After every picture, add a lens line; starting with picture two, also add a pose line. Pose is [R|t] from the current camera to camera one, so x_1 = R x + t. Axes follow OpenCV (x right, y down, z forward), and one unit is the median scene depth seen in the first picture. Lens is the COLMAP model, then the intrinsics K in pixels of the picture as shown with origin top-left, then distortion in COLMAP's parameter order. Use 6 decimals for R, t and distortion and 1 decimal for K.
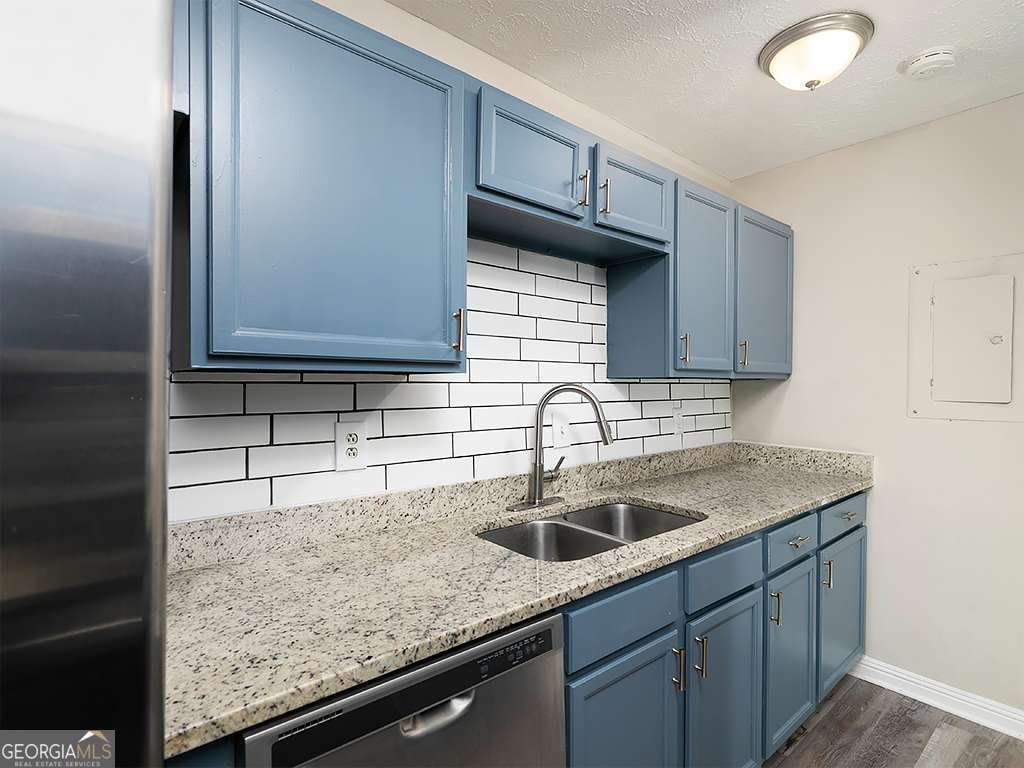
lens RADIAL K [[523.5, 0, 508.3], [0, 523.5, 389.0], [0, 0, 1]] dist [0.003879, 0.006164]
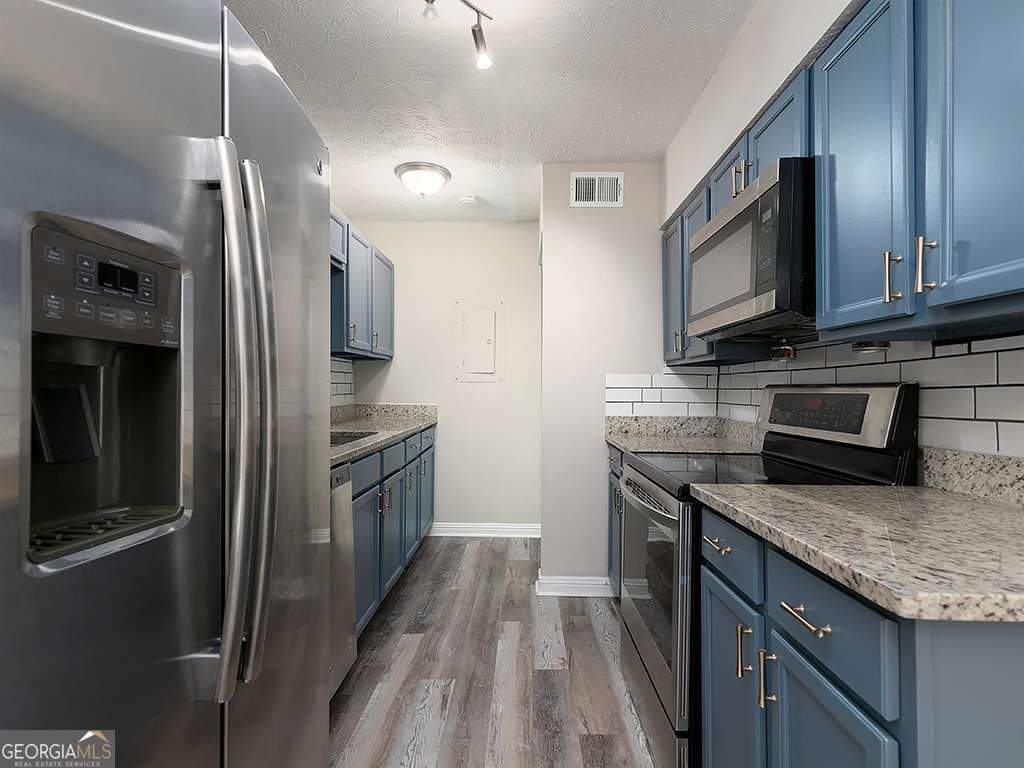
lens RADIAL K [[523.5, 0, 514.1], [0, 523.5, 385.7], [0, 0, 1]] dist [0.003879, 0.006164]
pose [[0.657795, 0.001817, 0.753195, -0.483679], [0.007855, 0.999926, -0.009272, 0.090532], [-0.753156, 0.012015, 0.657732, -0.358788]]
